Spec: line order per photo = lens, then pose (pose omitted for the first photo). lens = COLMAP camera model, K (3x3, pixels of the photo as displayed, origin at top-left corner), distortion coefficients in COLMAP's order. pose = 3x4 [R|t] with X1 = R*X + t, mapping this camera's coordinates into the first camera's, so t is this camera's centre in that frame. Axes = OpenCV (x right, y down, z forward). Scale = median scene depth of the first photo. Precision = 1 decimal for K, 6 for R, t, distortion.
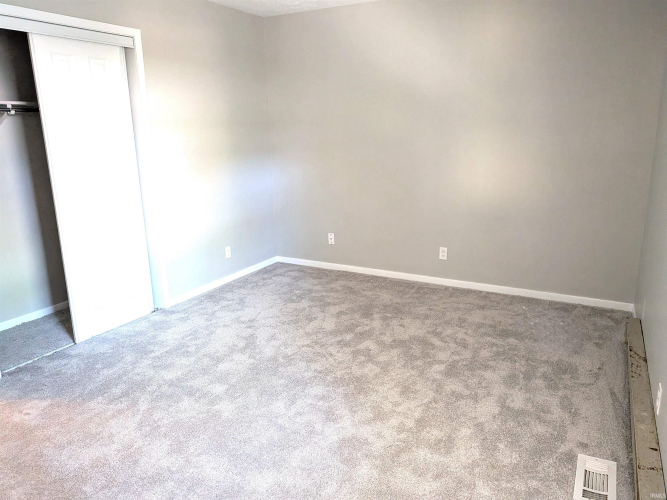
lens RADIAL K [[473.6, 0, 334.9], [0, 473.6, 248.4], [0, 0, 1]] dist [0.008252, 0.000504]
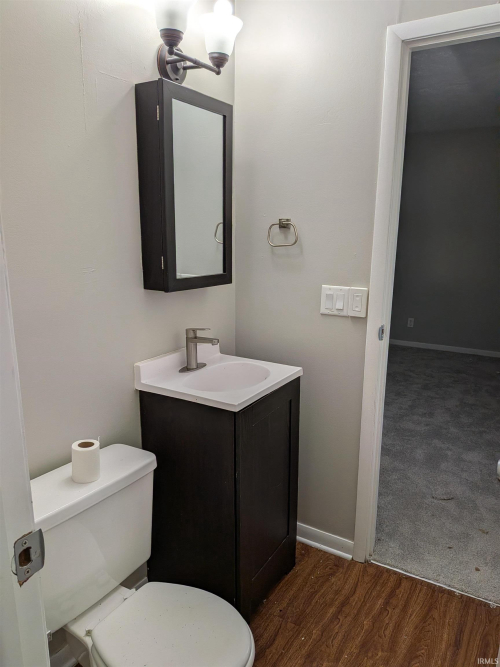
lens RADIAL K [[473.6, 0, 248.6], [0, 473.6, 334.6], [0, 0, 1]] dist [0.008252, 0.000504]
pose [[0.998849, 0.028851, -0.038305, -0.264990], [-0.029821, 0.999243, -0.024991, 0.137157], [0.037555, 0.026105, 0.998954, -0.546202]]
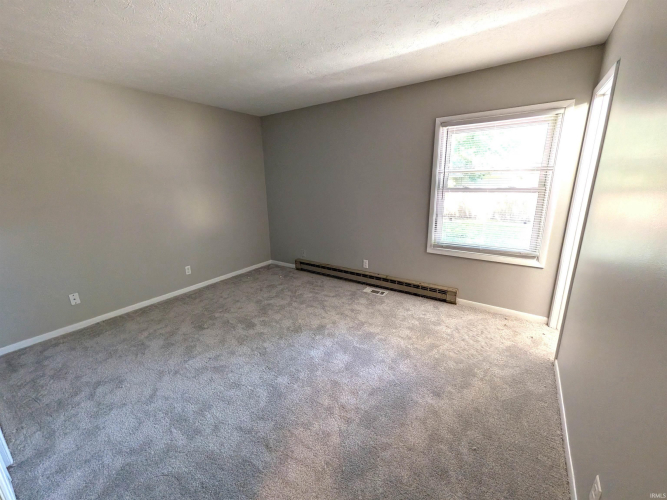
lens RADIAL K [[272.5, 0, 333.2], [0, 272.5, 250.5], [0, 0, 1]] dist [0.001242, -0.000206]
pose [[0.114195, -0.235566, 0.965126, -0.787131], [0.266873, 0.943047, 0.198600, -0.141691], [-0.956942, 0.234887, 0.170557, 0.584935]]
